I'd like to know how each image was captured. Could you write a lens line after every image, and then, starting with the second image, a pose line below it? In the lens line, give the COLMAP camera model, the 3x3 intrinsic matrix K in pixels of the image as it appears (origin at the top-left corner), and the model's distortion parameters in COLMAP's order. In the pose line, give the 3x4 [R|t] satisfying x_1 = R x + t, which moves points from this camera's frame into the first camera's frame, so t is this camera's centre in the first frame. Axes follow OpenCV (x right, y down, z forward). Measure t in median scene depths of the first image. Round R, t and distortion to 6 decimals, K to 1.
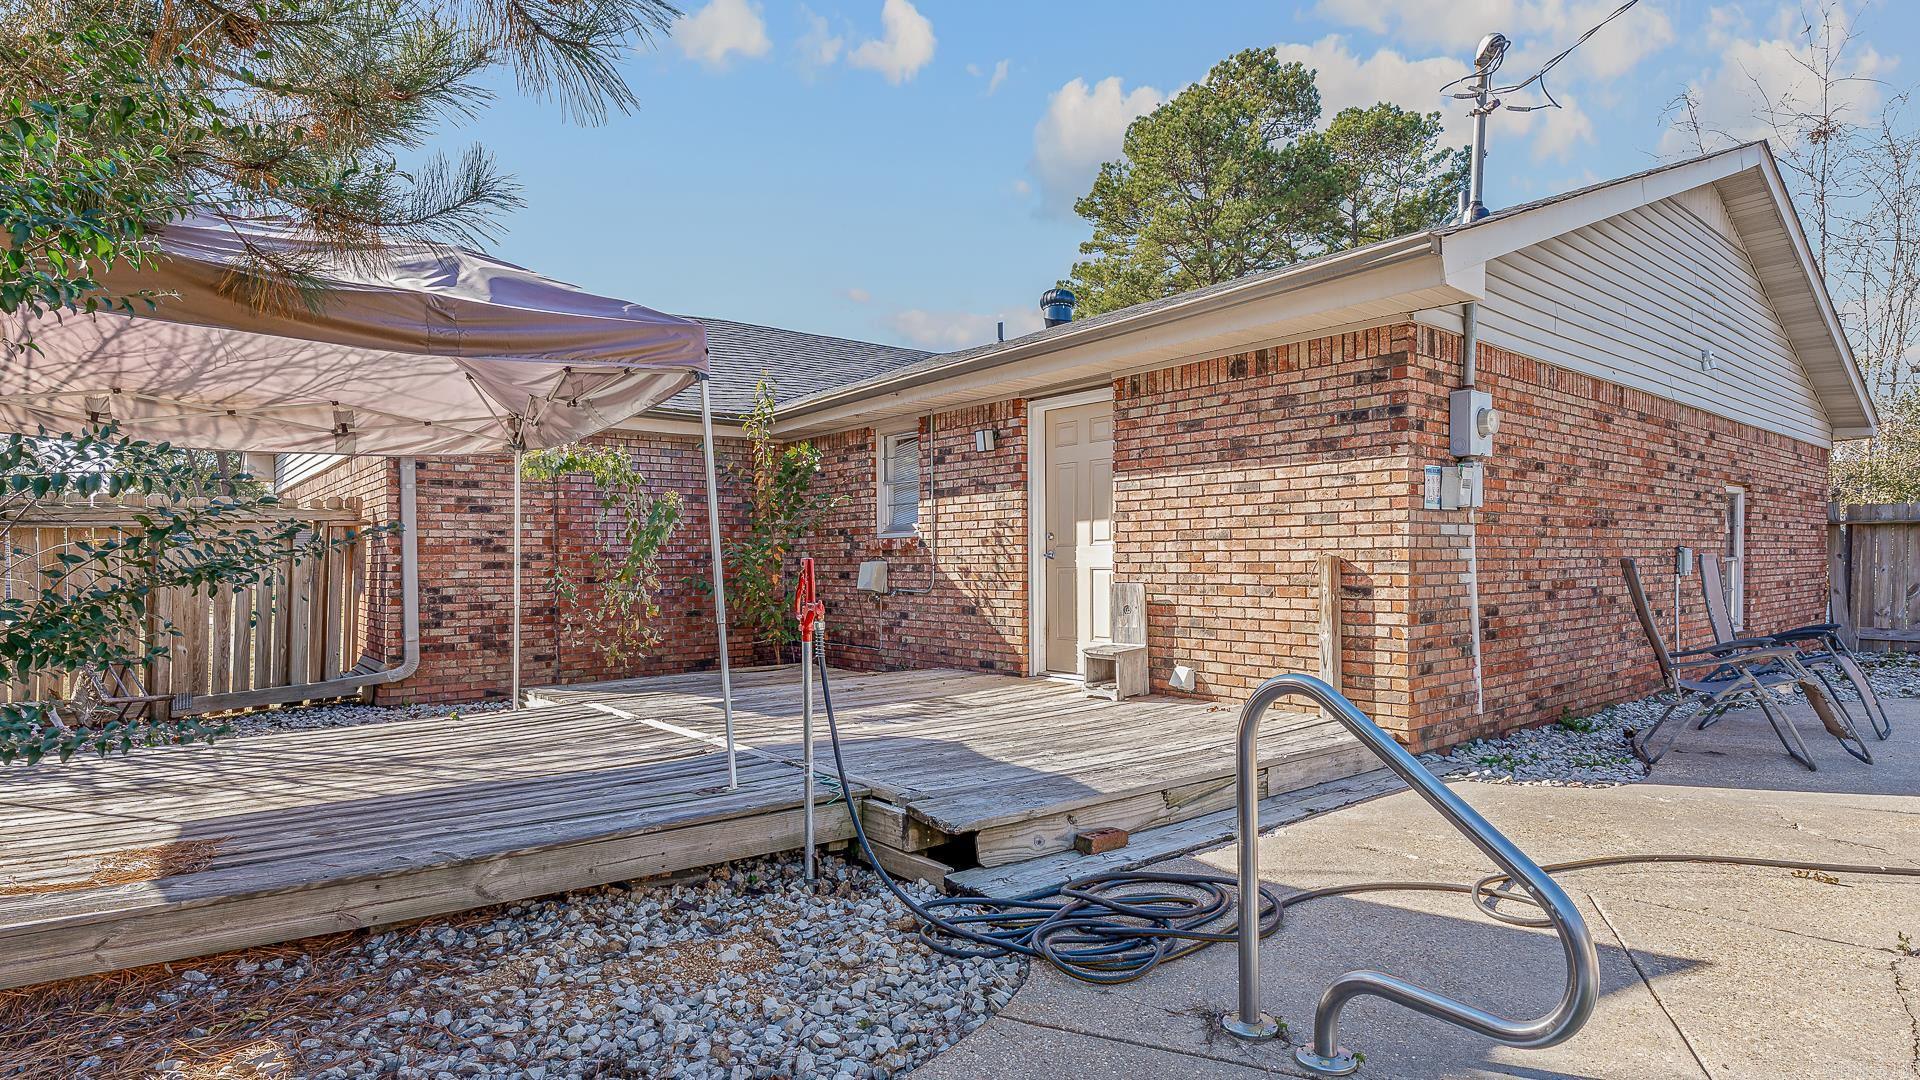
lens RADIAL K [[959.9, 0, 960.0], [0, 959.9, 540.0], [0, 0, 1]] dist [-0.001588, -0.000091]
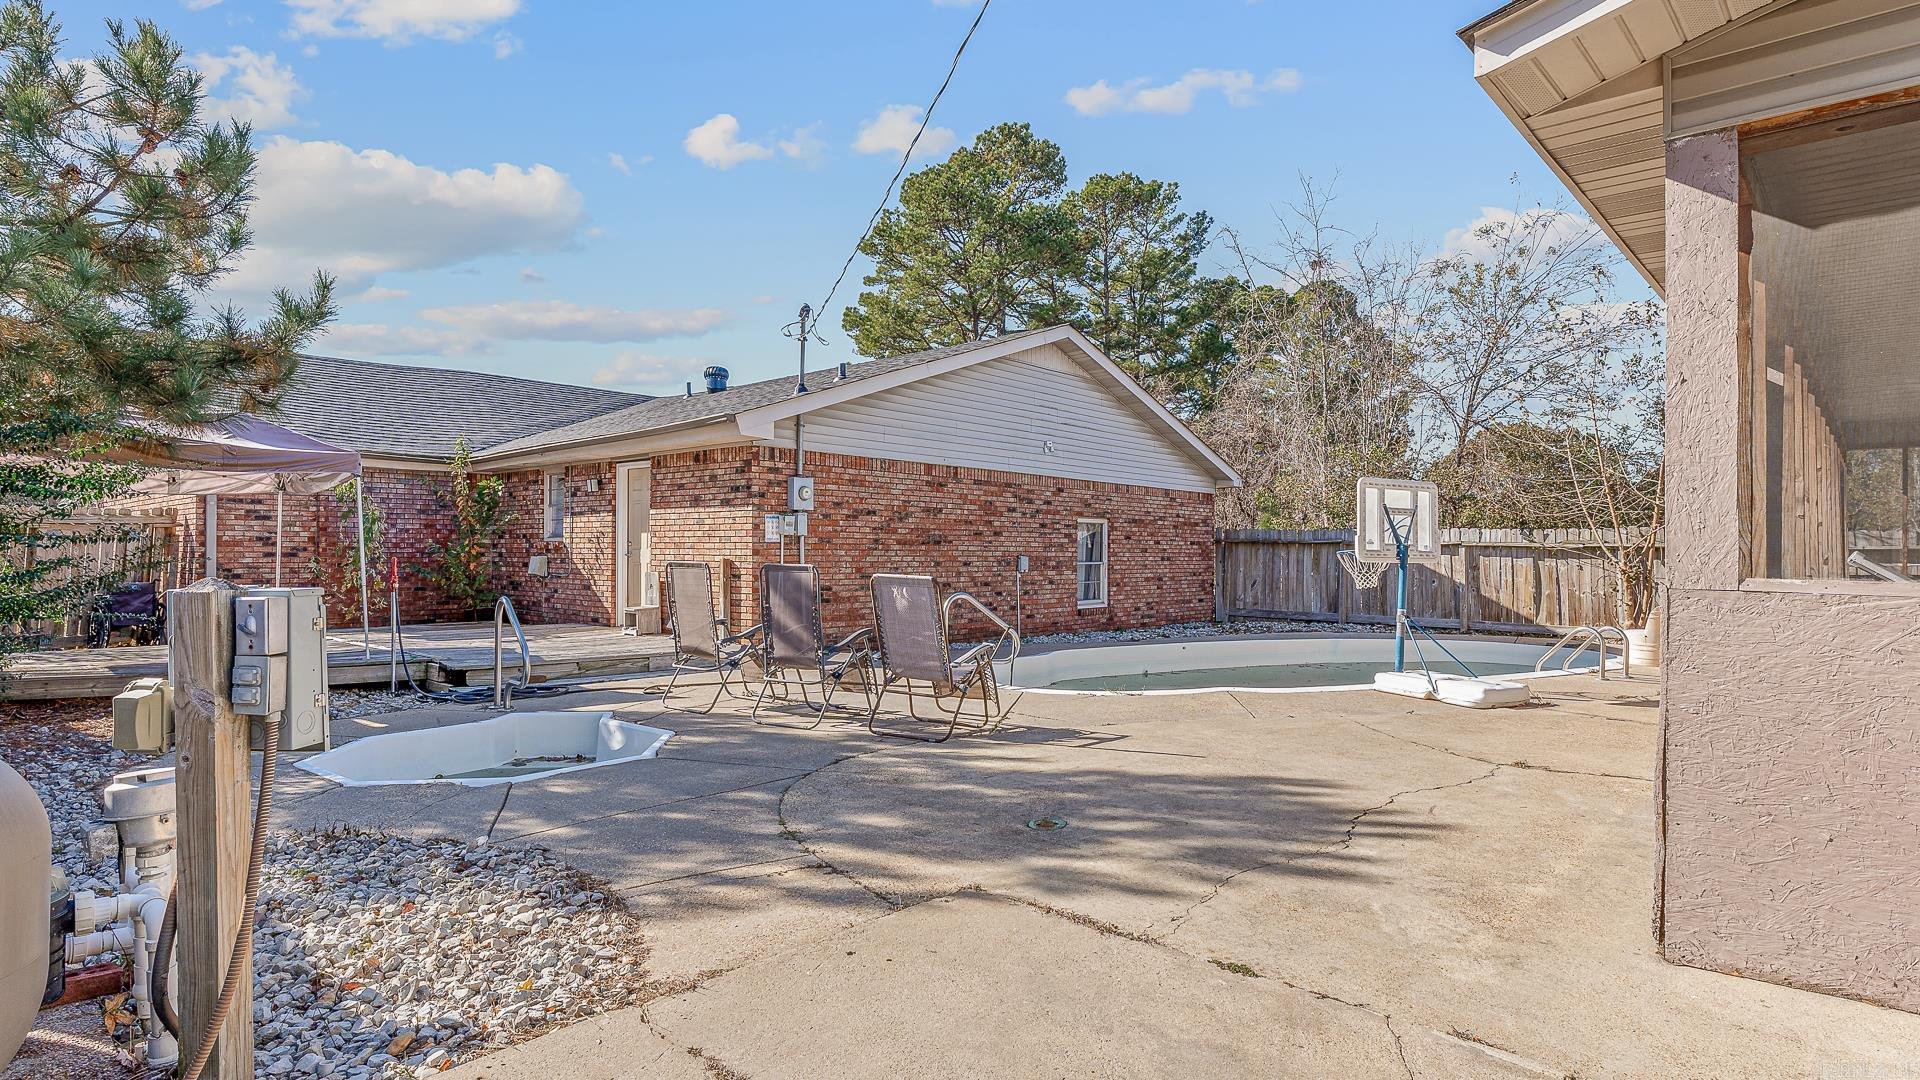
lens RADIAL K [[949.1, 0, 965.6], [0, 949.1, 531.9], [0, 0, 1]] dist [-0.013324, 0.000711]
pose [[0.987617, 0.020251, 0.155570, 0.381336], [-0.020169, 0.999794, -0.002106, -0.029732], [-0.155581, -0.001058, 0.987823, -0.671382]]
